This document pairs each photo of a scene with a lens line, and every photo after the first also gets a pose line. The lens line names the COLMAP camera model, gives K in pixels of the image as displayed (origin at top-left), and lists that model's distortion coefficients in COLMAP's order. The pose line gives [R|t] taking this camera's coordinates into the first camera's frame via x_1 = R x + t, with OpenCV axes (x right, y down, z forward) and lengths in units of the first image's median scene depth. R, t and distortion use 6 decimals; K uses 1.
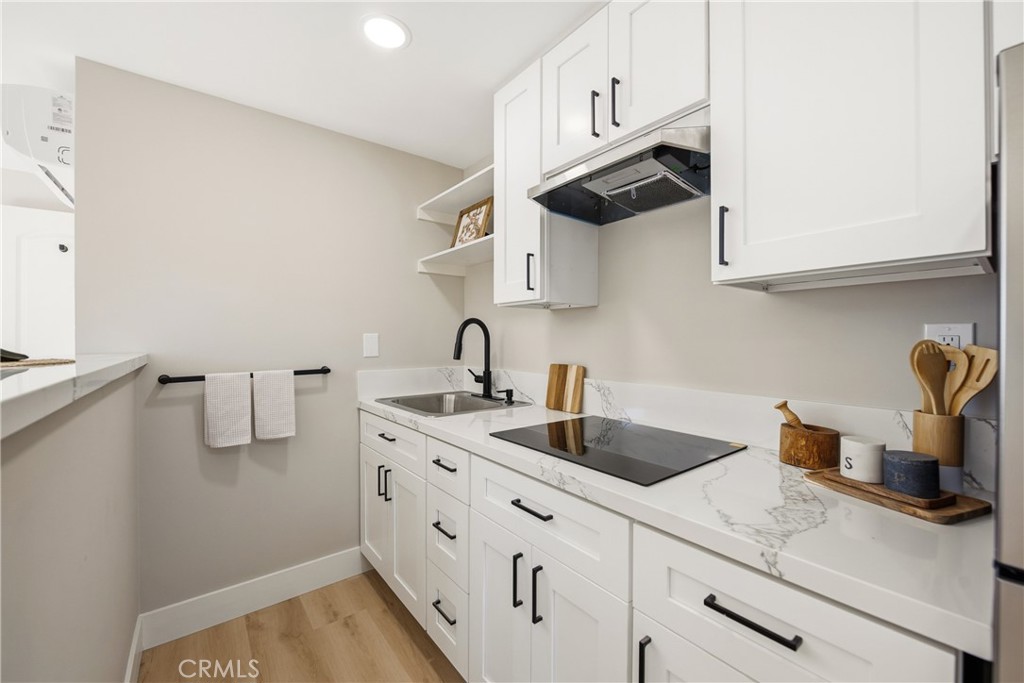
lens RADIAL K [[411.5, 0, 506.2], [0, 411.5, 341.3], [0, 0, 1]] dist [0.000574, -0.001741]
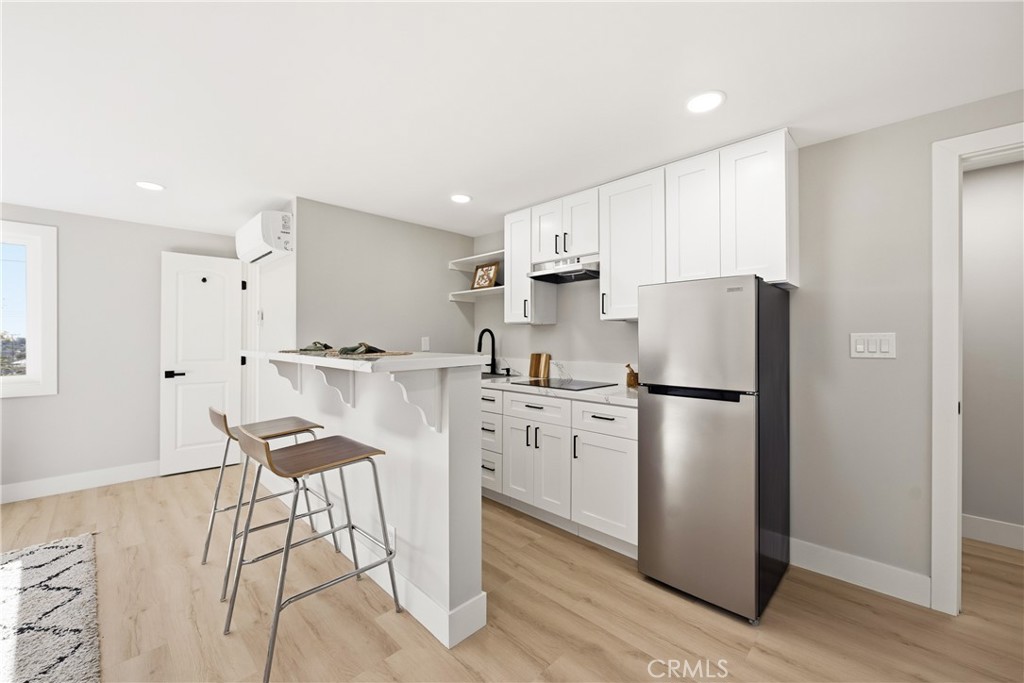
lens RADIAL K [[411.5, 0, 508.6], [0, 411.5, 340.0], [0, 0, 1]] dist [0.000574, -0.001741]
pose [[0.991771, -0.001403, 0.128018, -0.259093], [0.002084, 0.999984, -0.005191, 0.002545], [-0.128009, 0.005415, 0.991758, -0.931748]]
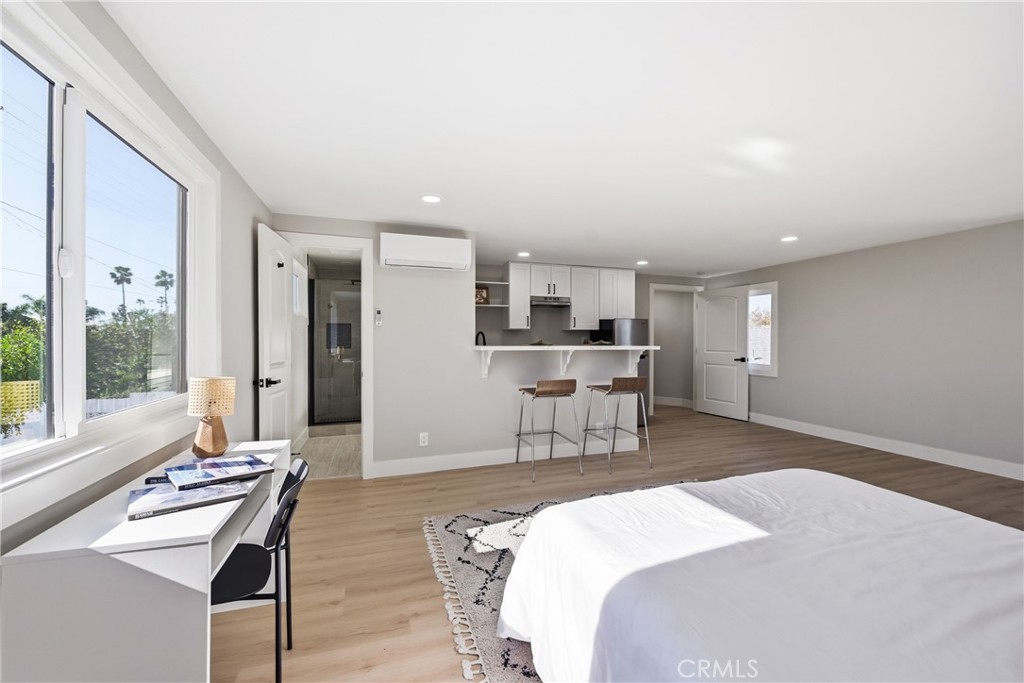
lens RADIAL K [[411.5, 0, 525.8], [0, 411.5, 334.3], [0, 0, 1]] dist [0.000574, -0.001741]
pose [[0.319280, 0.010870, 0.947598, -2.975134], [0.005724, 0.999894, -0.013399, -0.000508], [-0.947643, 0.009702, 0.319184, -0.132786]]
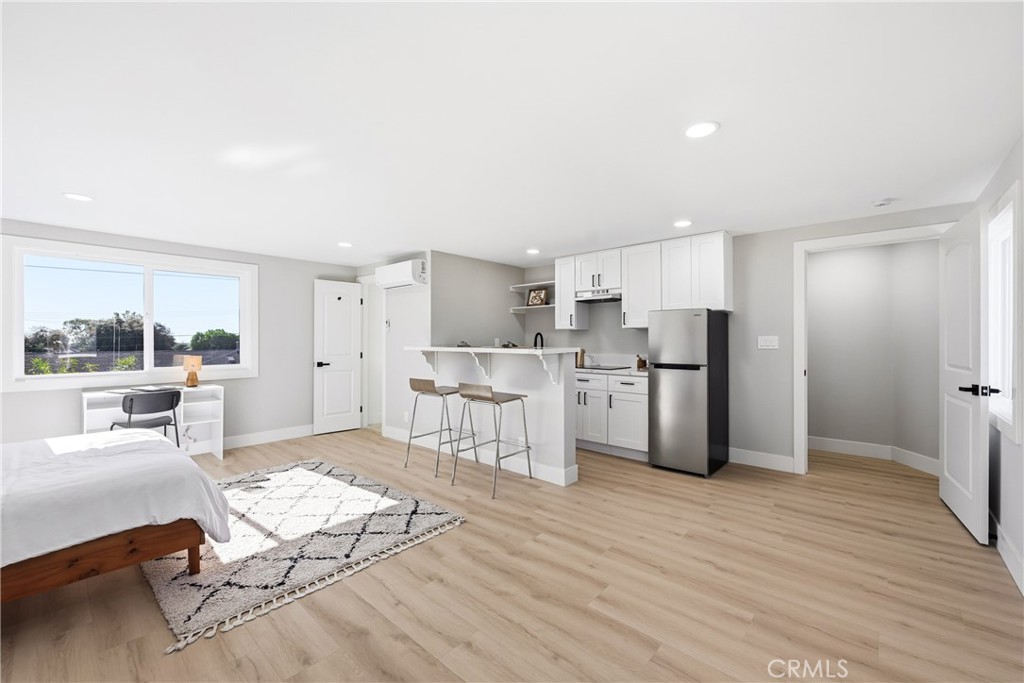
lens RADIAL K [[411.5, 0, 510.8], [0, 411.5, 341.1], [0, 0, 1]] dist [0.000574, -0.001741]
pose [[0.984196, -0.003405, 0.177048, -0.872752], [0.004227, 0.999982, -0.004261, 0.010031], [-0.177031, 0.004942, 0.984193, -1.874913]]
